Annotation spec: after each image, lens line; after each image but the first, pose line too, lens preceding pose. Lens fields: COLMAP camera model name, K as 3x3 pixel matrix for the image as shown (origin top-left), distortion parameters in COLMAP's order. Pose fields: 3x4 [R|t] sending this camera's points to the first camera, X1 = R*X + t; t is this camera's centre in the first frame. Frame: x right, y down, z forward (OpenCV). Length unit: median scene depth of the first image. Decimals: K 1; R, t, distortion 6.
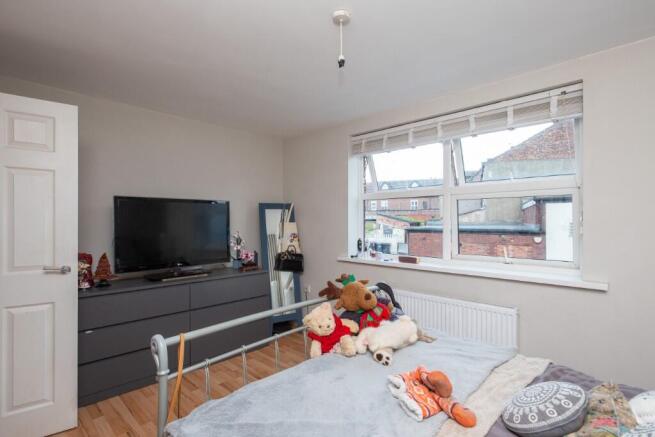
lens RADIAL K [[324.1, 0, 327.3], [0, 324.1, 230.1], [0, 0, 1]] dist [0.009406, -0.000046]
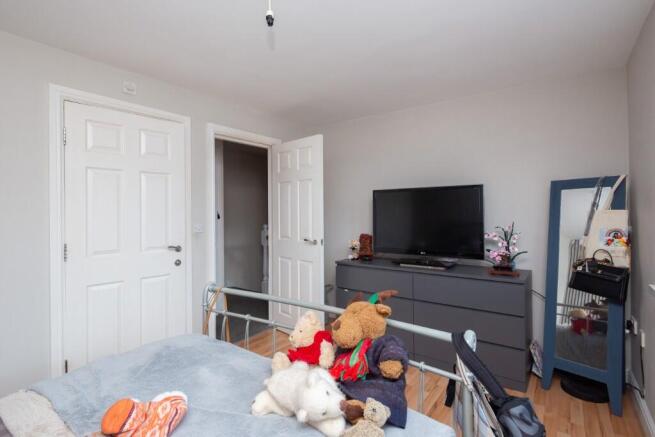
lens RADIAL K [[322.5, 0, 327.2], [0, 322.5, 211.9], [0, 0, 1]] dist [0.002983, -0.000132]
pose [[0.133369, -0.003666, -0.991060, 0.427754], [-0.019451, 0.999791, -0.006316, -0.007694], [0.990876, 0.020119, 0.133269, 0.500495]]
